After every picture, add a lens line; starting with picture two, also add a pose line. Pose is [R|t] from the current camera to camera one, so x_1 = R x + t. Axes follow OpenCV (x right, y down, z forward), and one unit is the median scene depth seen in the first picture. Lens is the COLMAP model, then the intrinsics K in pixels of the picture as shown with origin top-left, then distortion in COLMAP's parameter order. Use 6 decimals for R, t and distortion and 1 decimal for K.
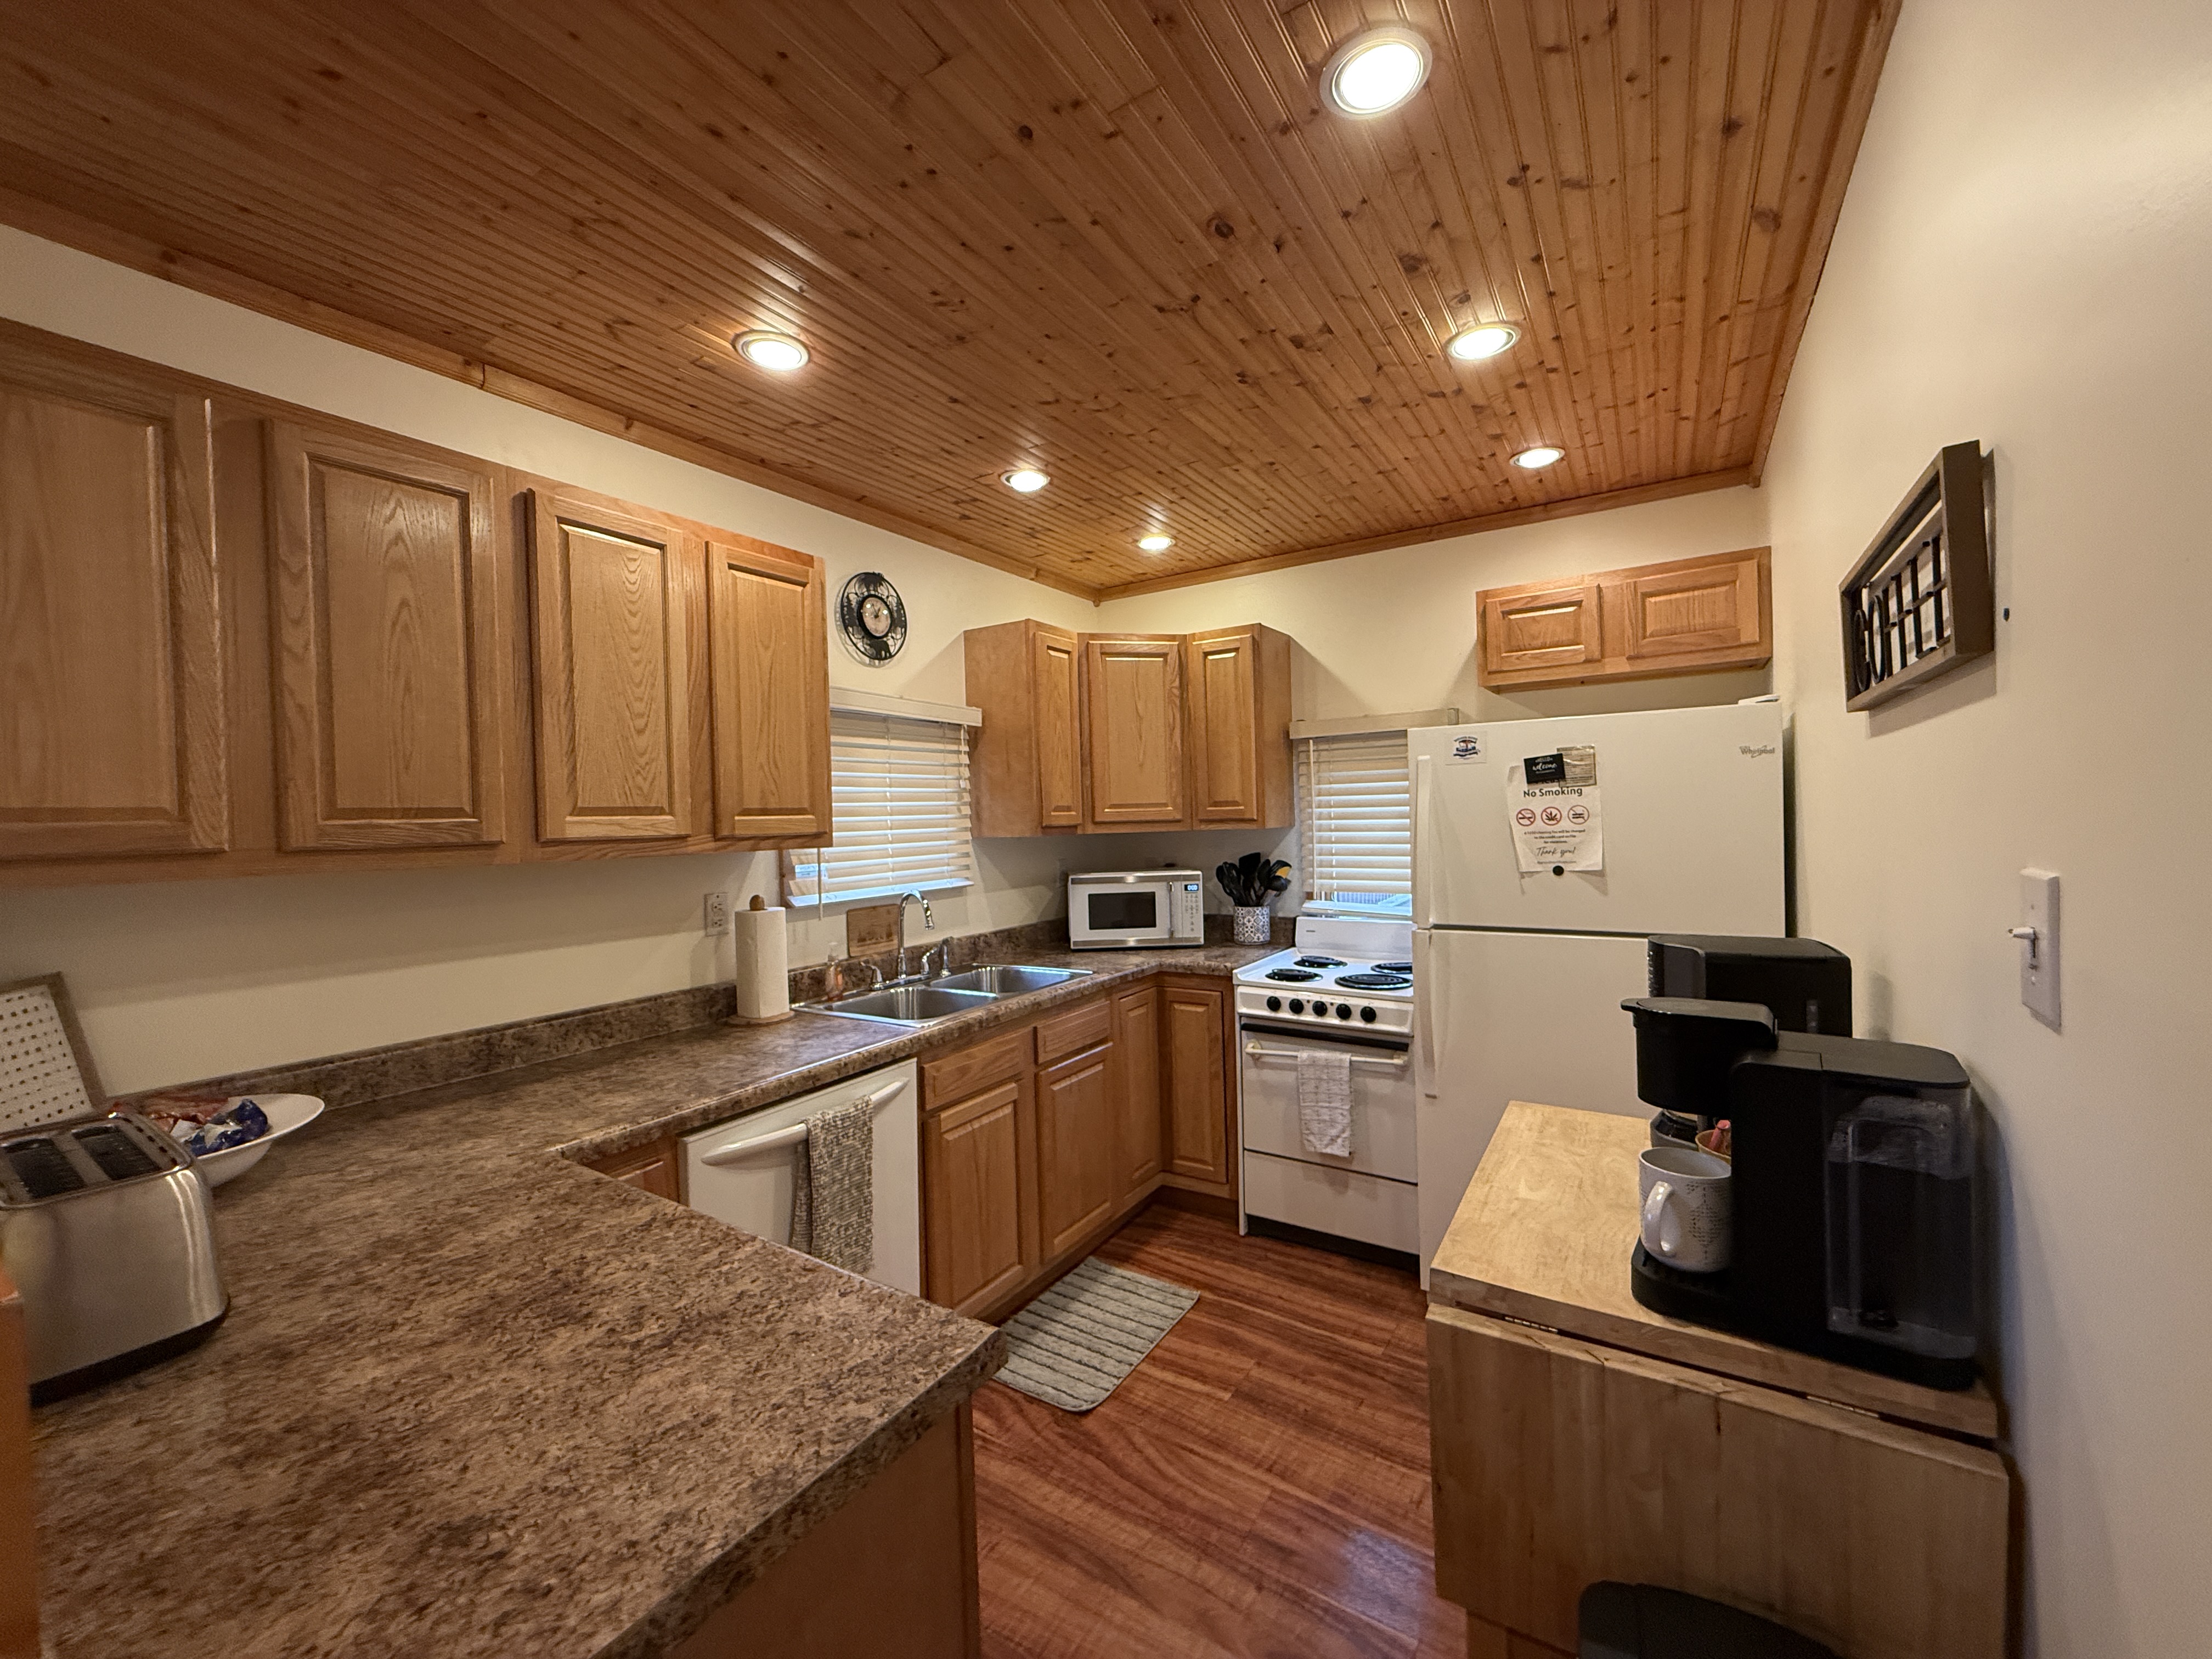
lens RADIAL K [[880.2, 0, 1101.3], [0, 880.2, 829.9], [0, 0, 1]] dist [-0.000318, -0.000049]
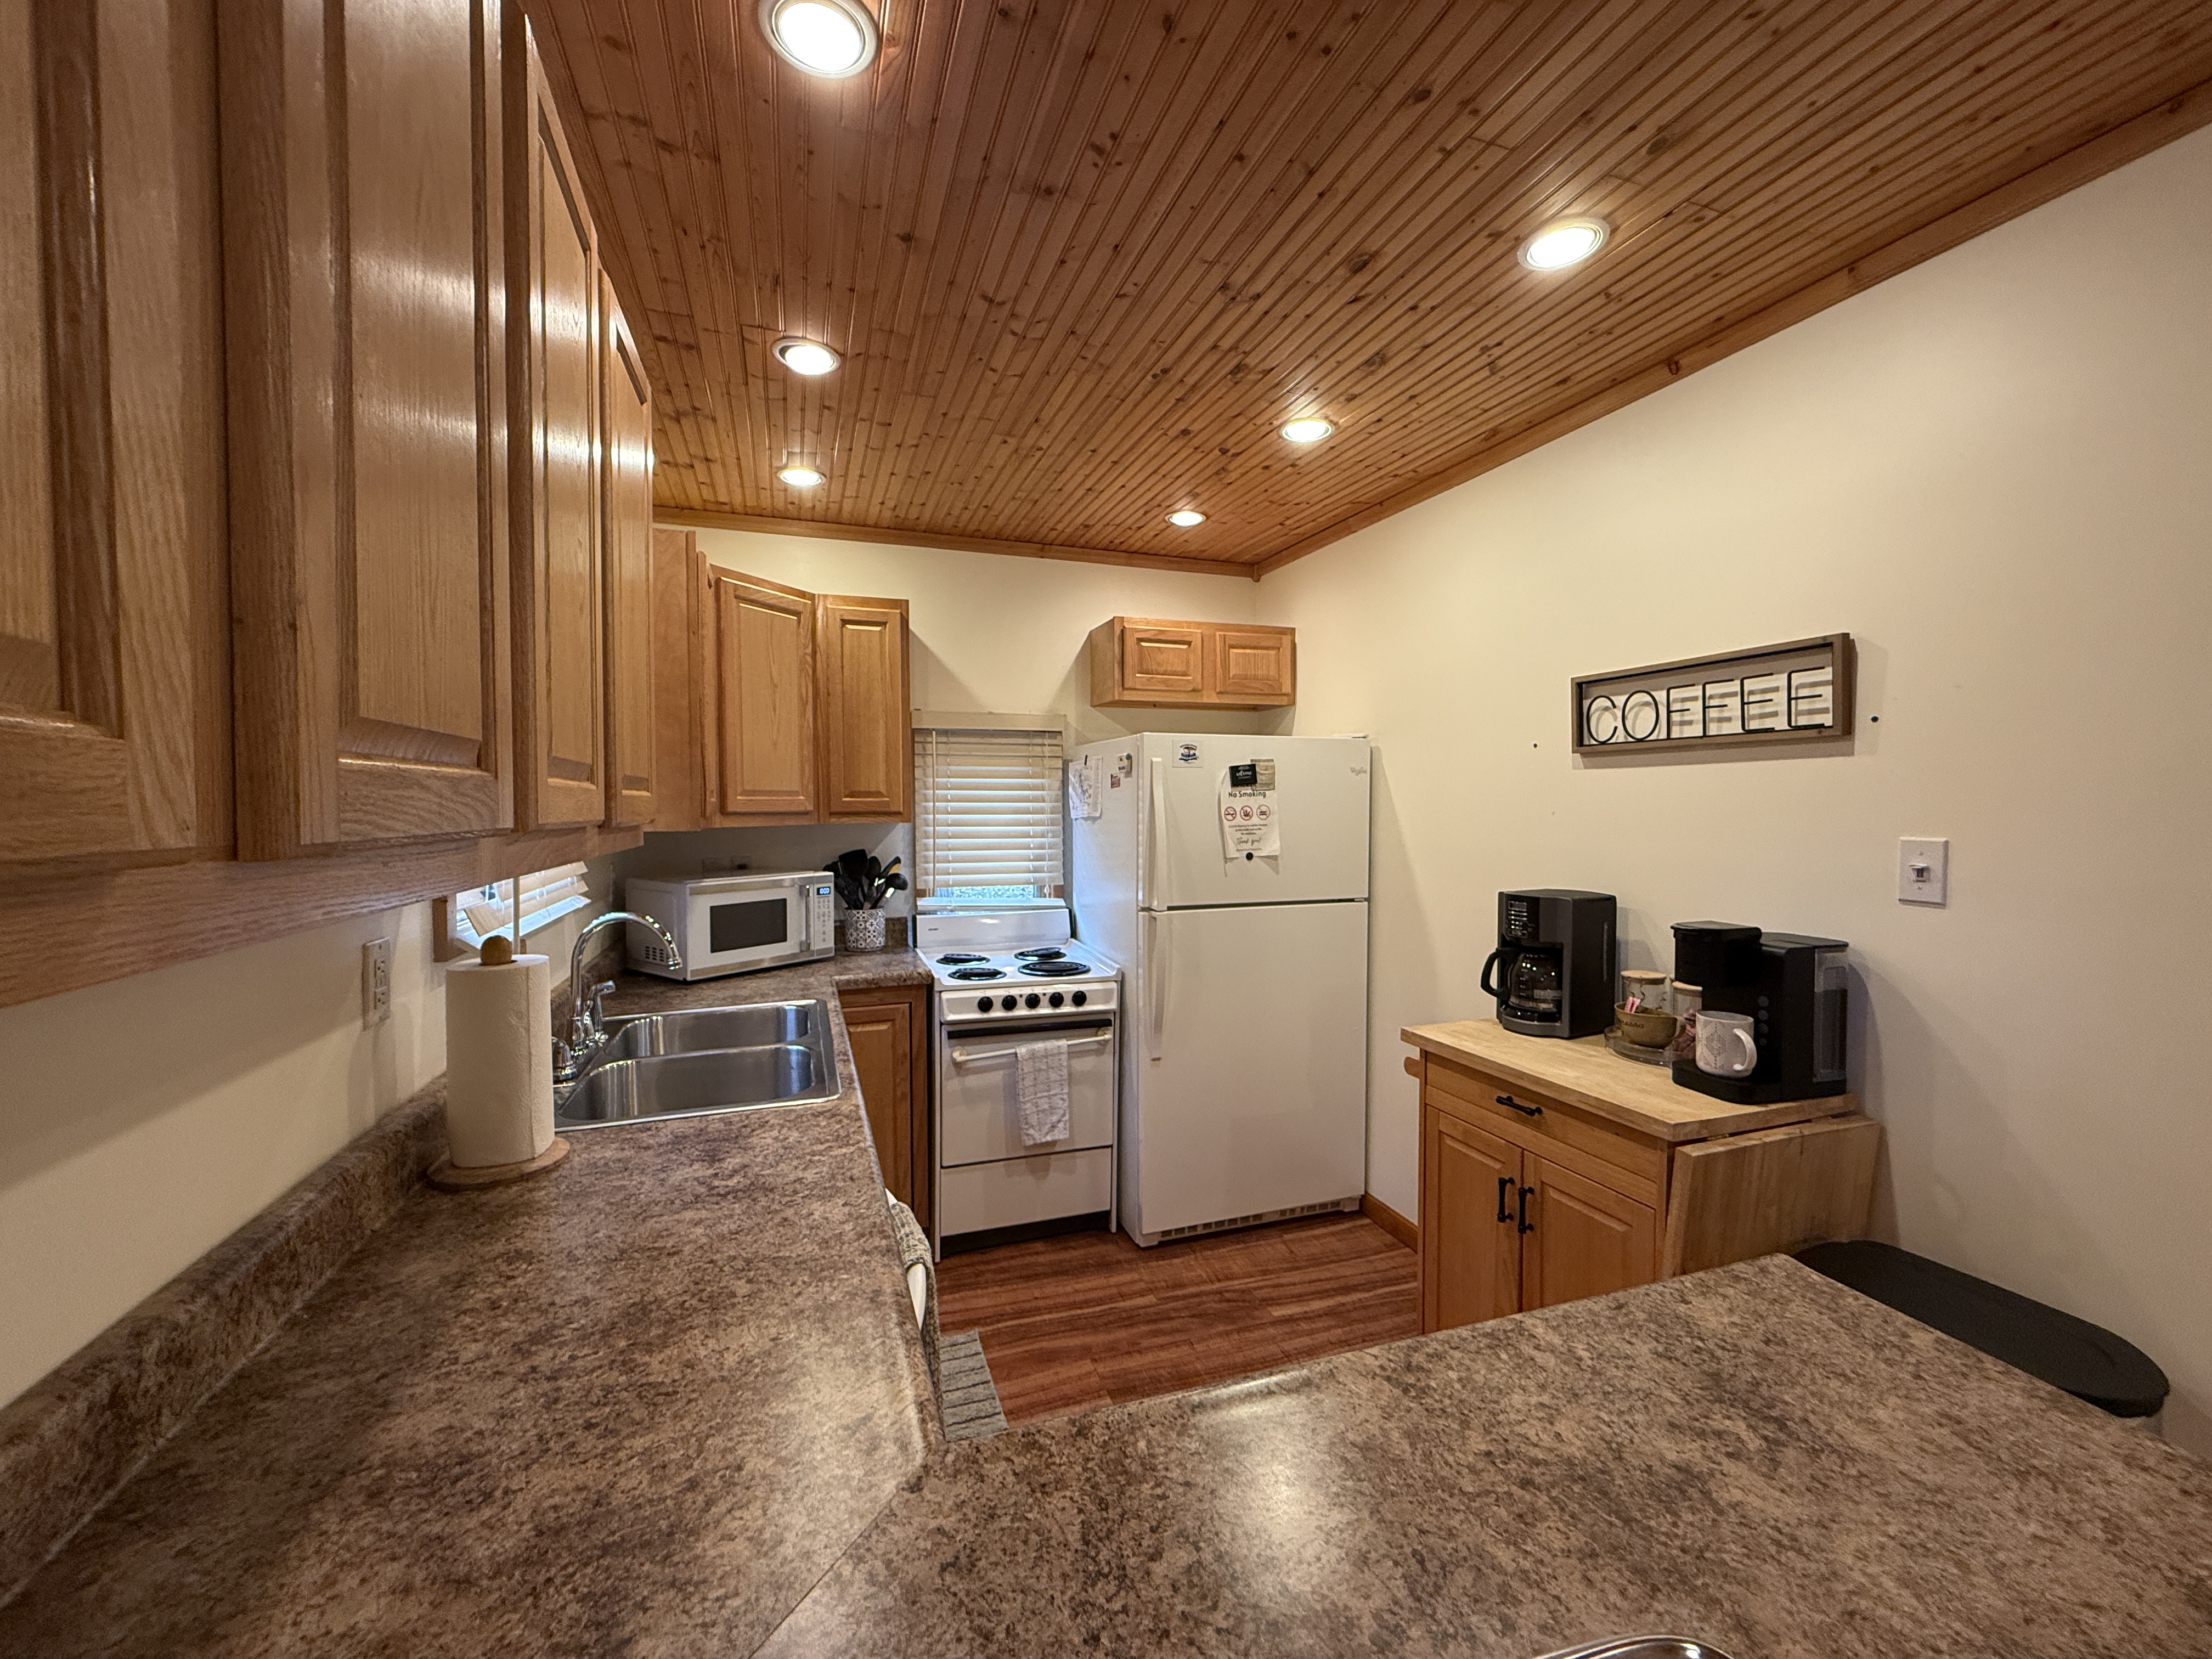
lens RADIAL K [[880.2, 0, 1101.3], [0, 880.2, 829.9], [0, 0, 1]] dist [-0.000318, -0.000049]
pose [[0.617323, 0.001277, 0.786709, -0.511603], [-0.001321, 0.999999, -0.000587, 0.007882], [-0.786709, -0.000677, 0.617324, 0.326737]]
